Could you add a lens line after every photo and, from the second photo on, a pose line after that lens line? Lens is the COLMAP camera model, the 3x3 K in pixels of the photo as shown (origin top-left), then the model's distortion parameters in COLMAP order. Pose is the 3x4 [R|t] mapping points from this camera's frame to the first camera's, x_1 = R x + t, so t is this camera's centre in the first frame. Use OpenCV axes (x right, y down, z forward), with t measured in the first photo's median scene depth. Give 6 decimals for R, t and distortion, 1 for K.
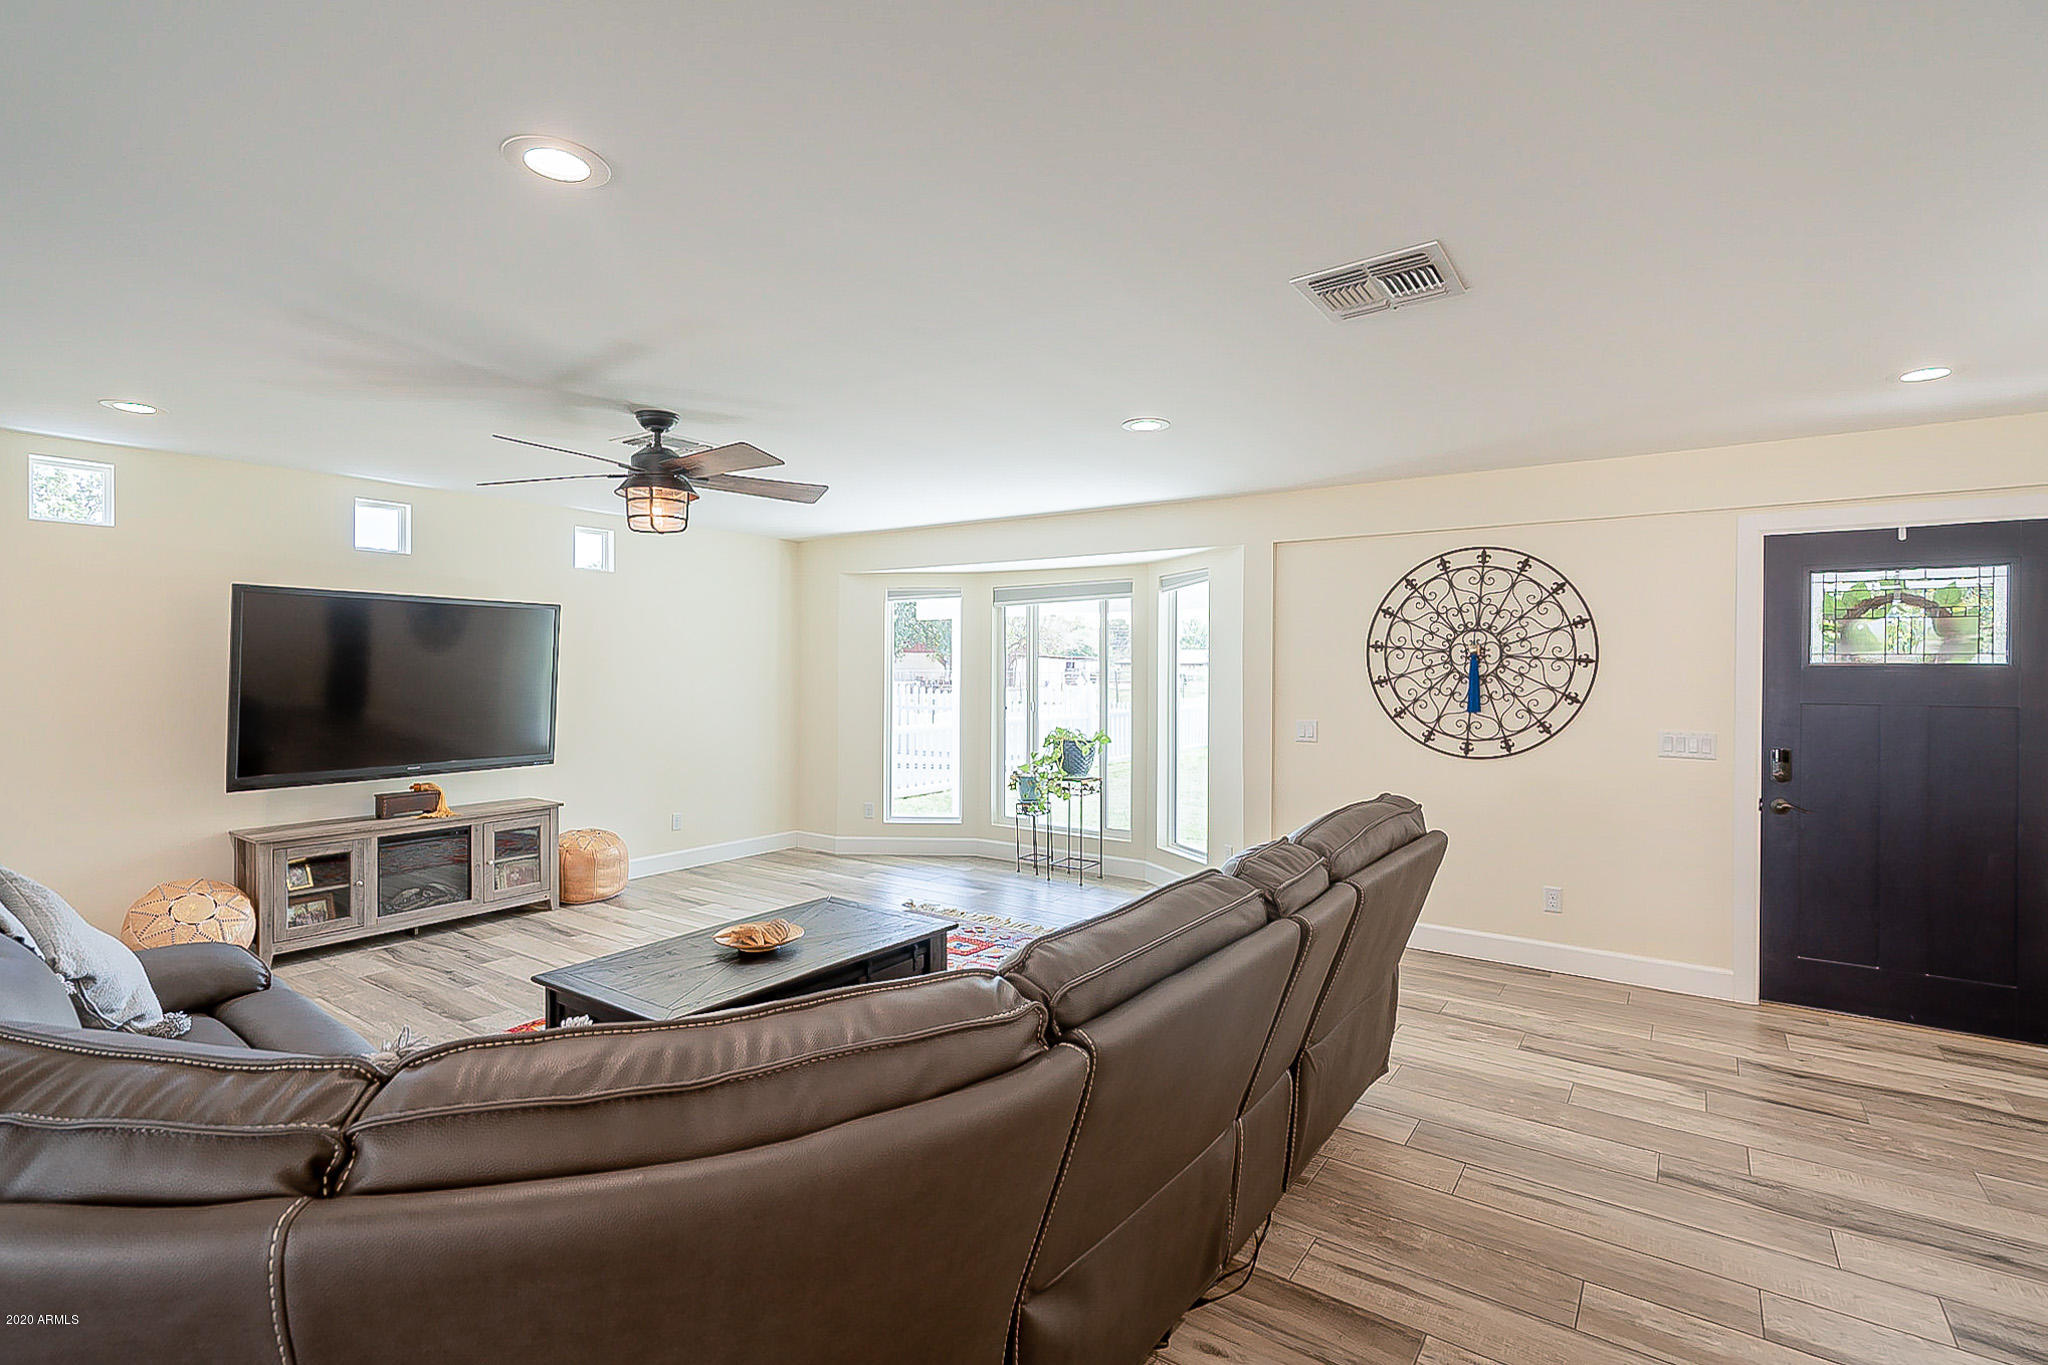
lens RADIAL K [[944.8, 0, 1024.1], [0, 944.8, 668.9], [0, 0, 1]] dist [-0.001121, 0.000293]
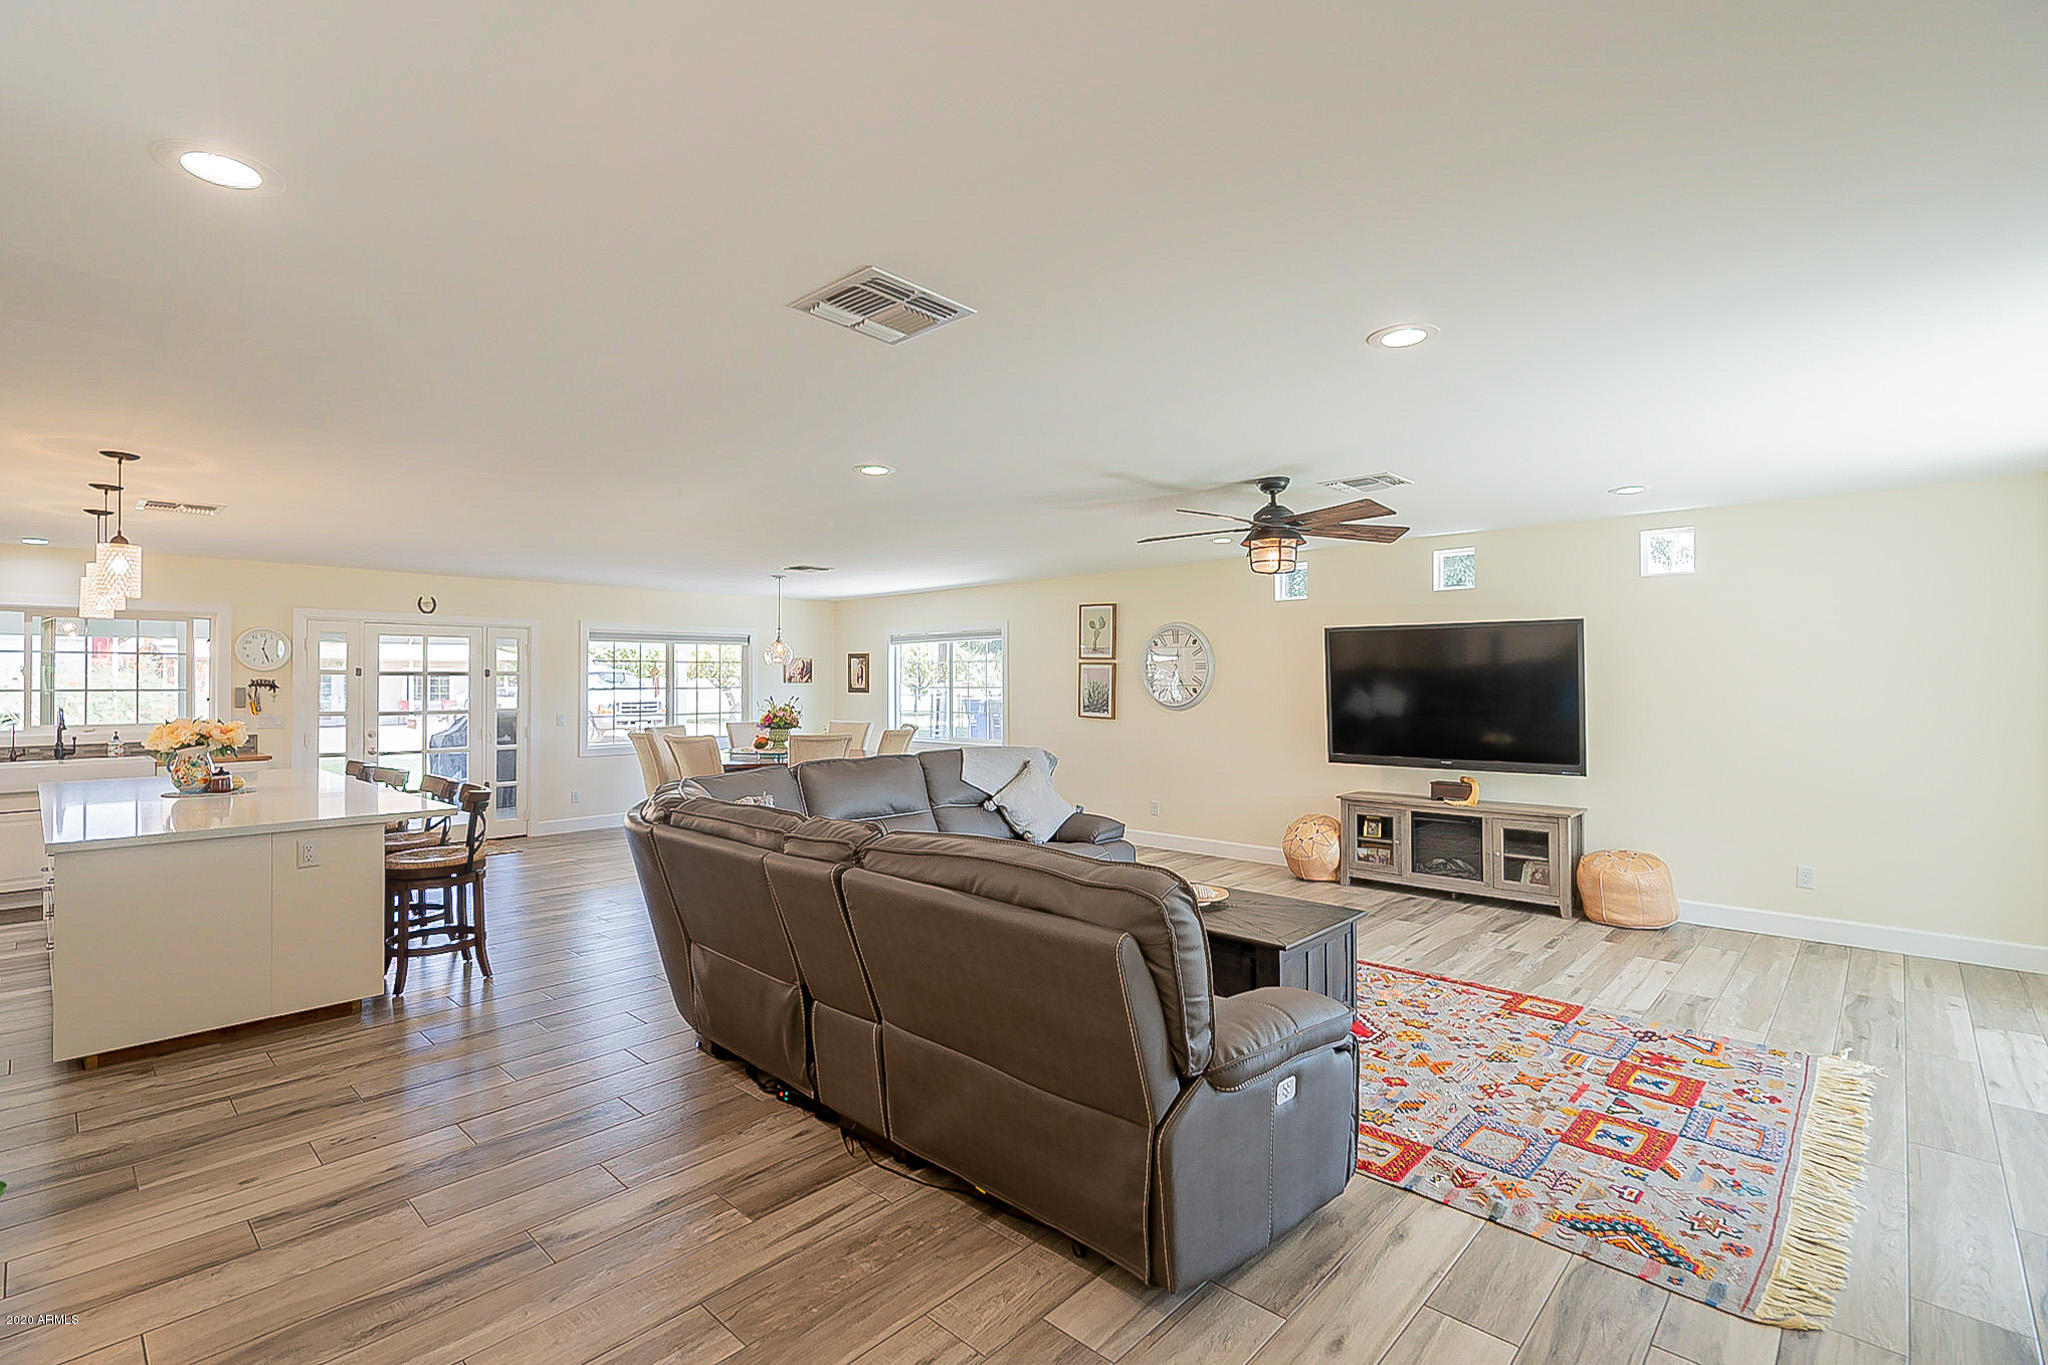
lens RADIAL K [[930.9, 0, 1023.3], [0, 930.9, 671.1], [0, 0, 1]] dist [-0.000683, 0.000033]
pose [[-0.134586, -0.014093, -0.990802, 0.694387], [0.001789, 0.999894, -0.014466, 0.001372], [0.990900, -0.003719, -0.134546, 0.659853]]
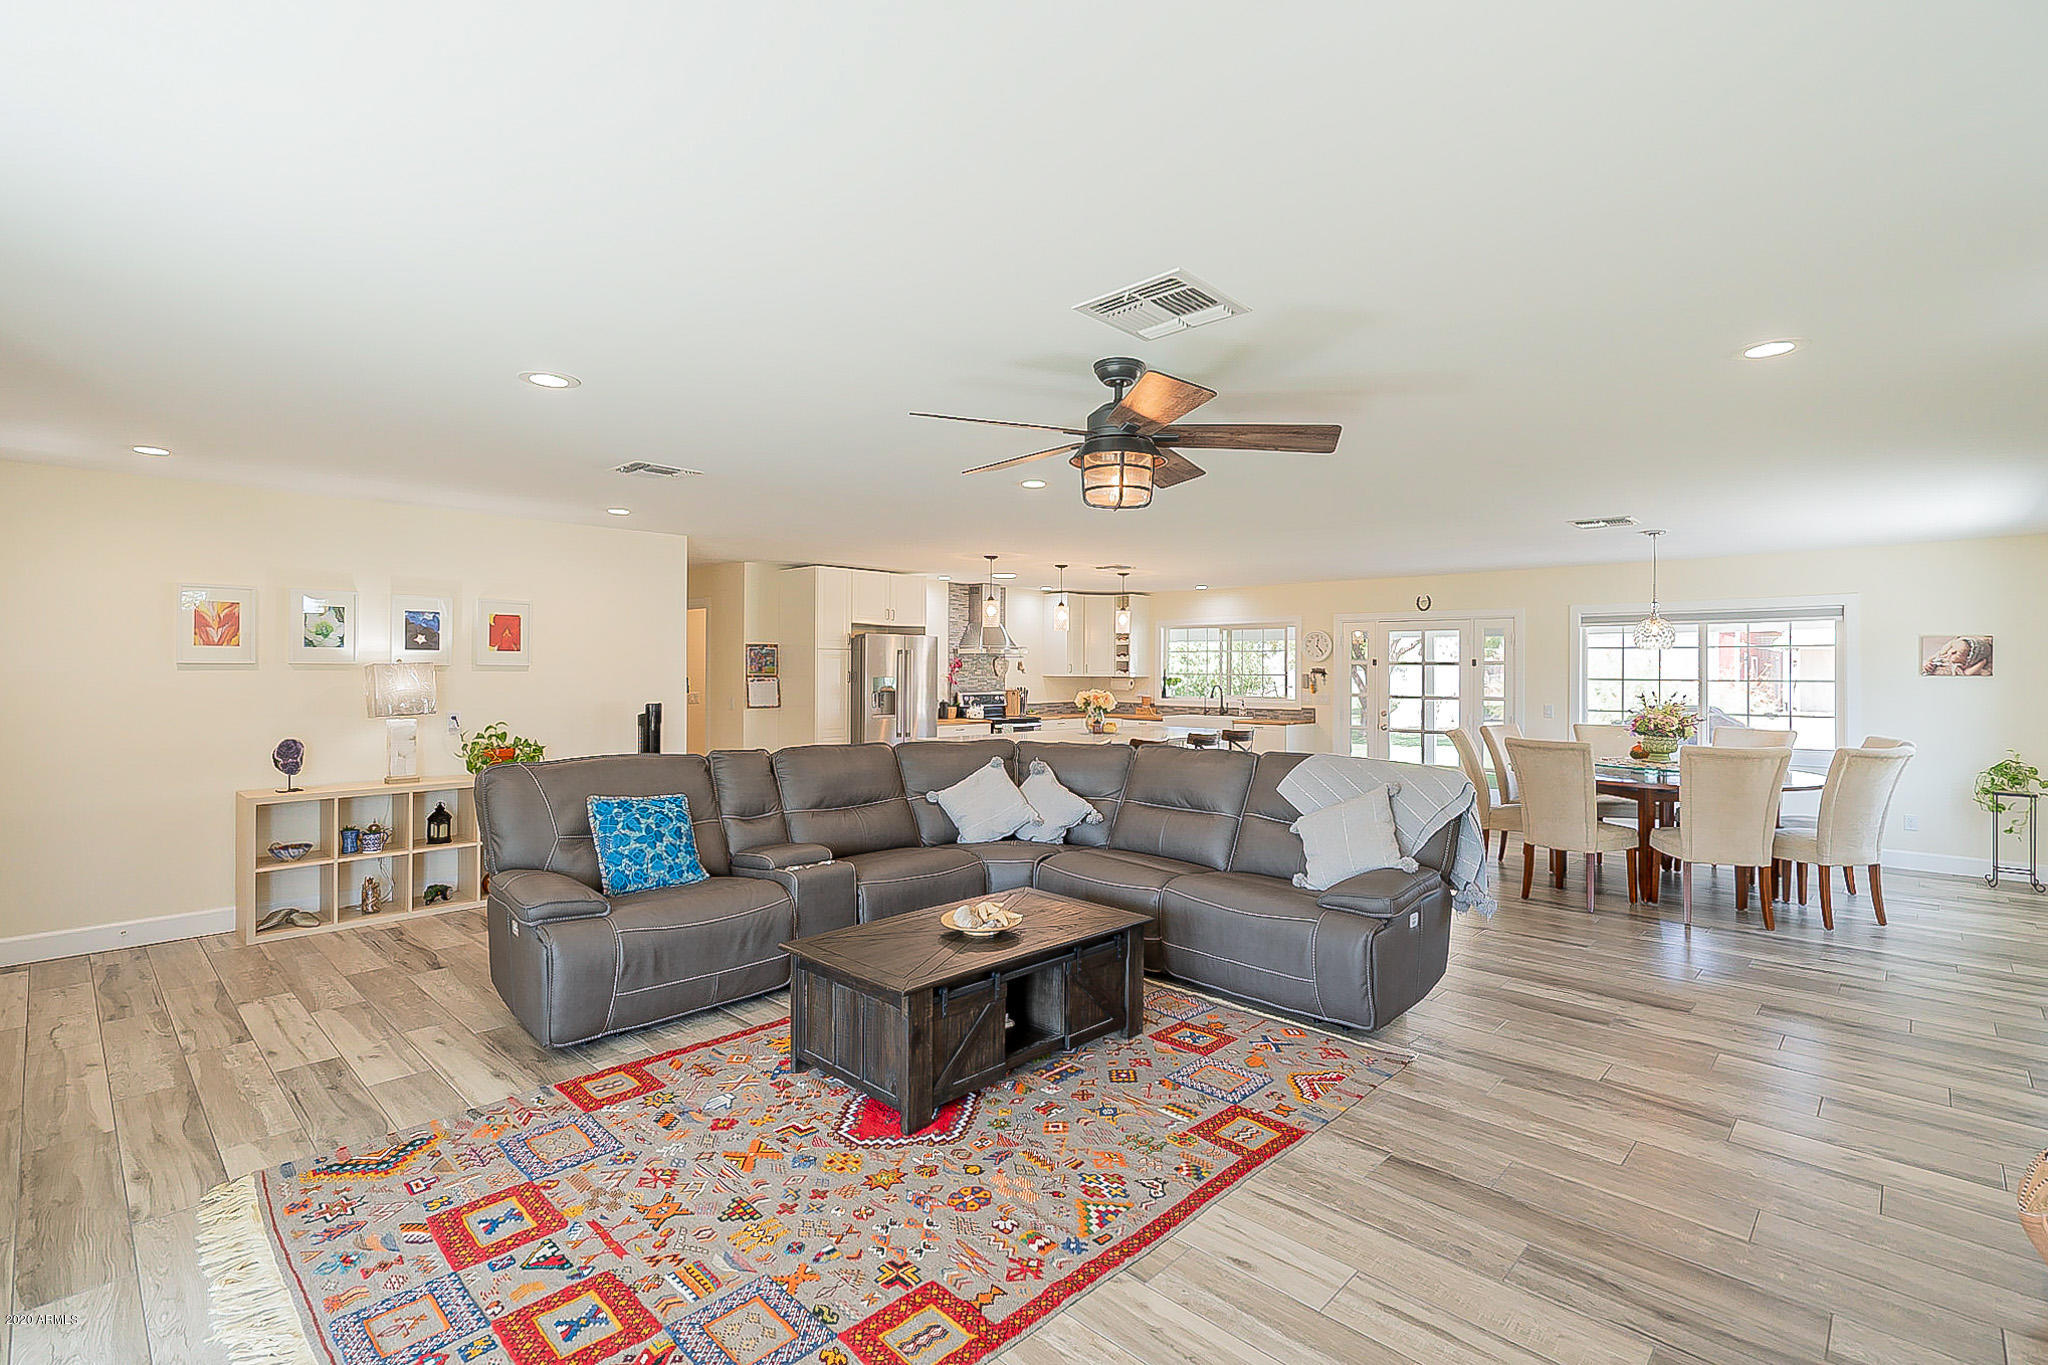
lens RADIAL K [[944.8, 0, 1024.1], [0, 944.8, 668.9], [0, 0, 1]] dist [-0.001121, 0.000293]
pose [[-0.989571, -0.008314, 0.143804, -0.336787], [-0.008325, 0.999965, 0.000526, -0.003297], [-0.143804, -0.000677, -0.989606, 1.440799]]
